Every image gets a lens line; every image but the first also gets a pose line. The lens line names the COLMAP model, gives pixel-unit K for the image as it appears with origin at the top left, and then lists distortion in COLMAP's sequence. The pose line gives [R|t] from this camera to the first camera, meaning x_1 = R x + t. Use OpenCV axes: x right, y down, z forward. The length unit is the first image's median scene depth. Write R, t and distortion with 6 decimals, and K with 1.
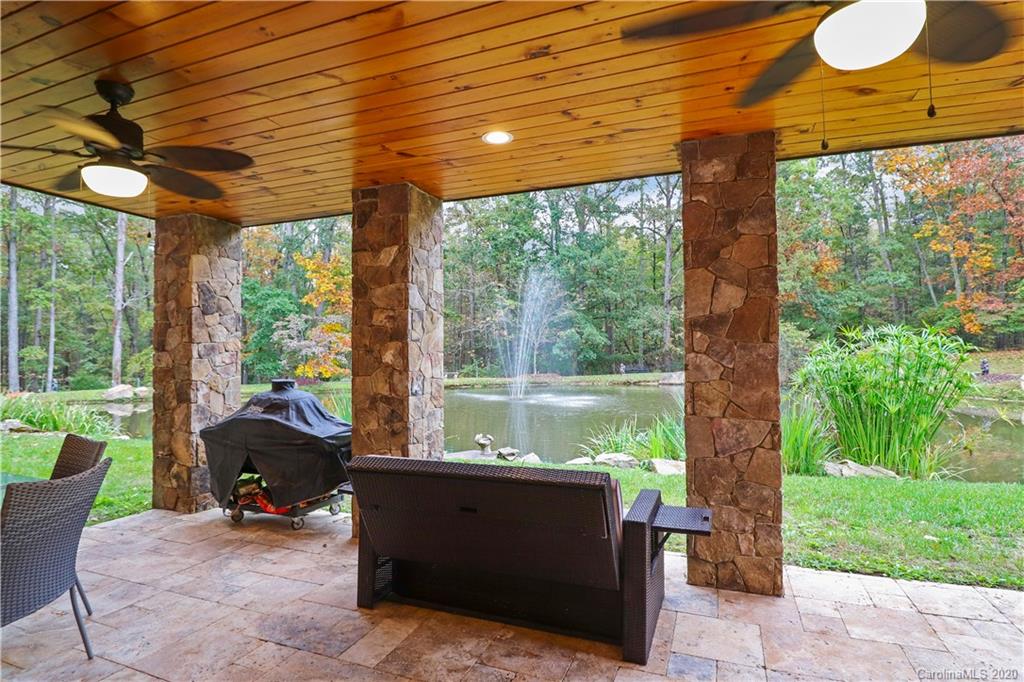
lens RADIAL K [[541.7, 0, 507.7], [0, 541.7, 347.4], [0, 0, 1]] dist [-0.017330, -0.001546]
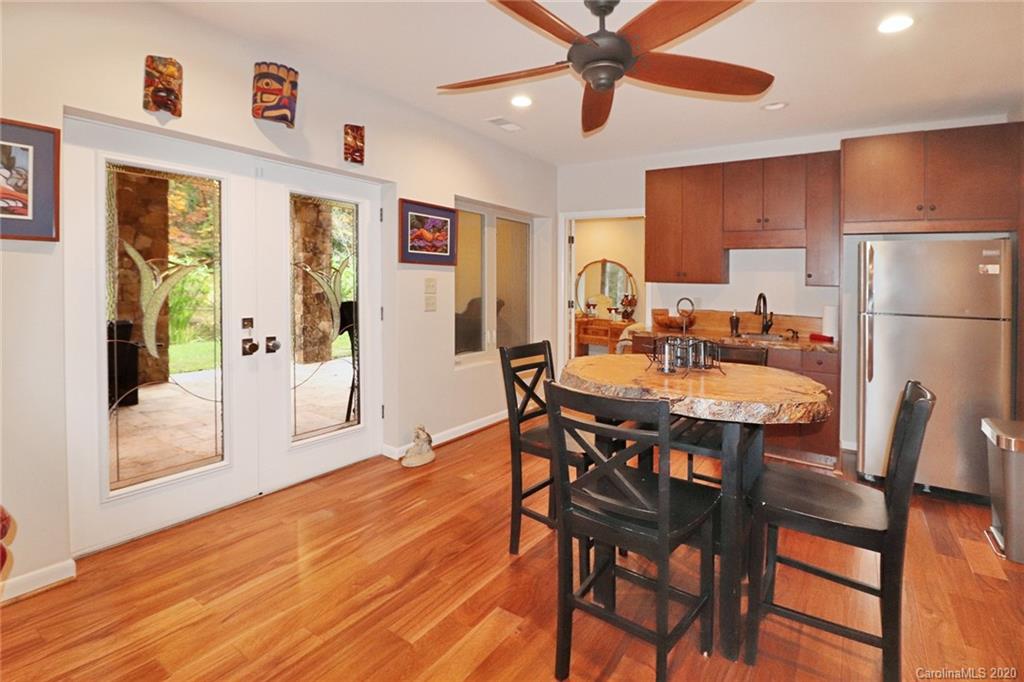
lens RADIAL K [[488.7, 0, 503.4], [0, 488.7, 285.7], [0, 0, 1]] dist [-0.014173, -0.001835]
pose [[0.234706, -0.002359, 0.972063, -1.024036], [-0.029709, 0.999513, 0.009599, 0.013713], [-0.971612, -0.031132, 0.234522, -0.728668]]
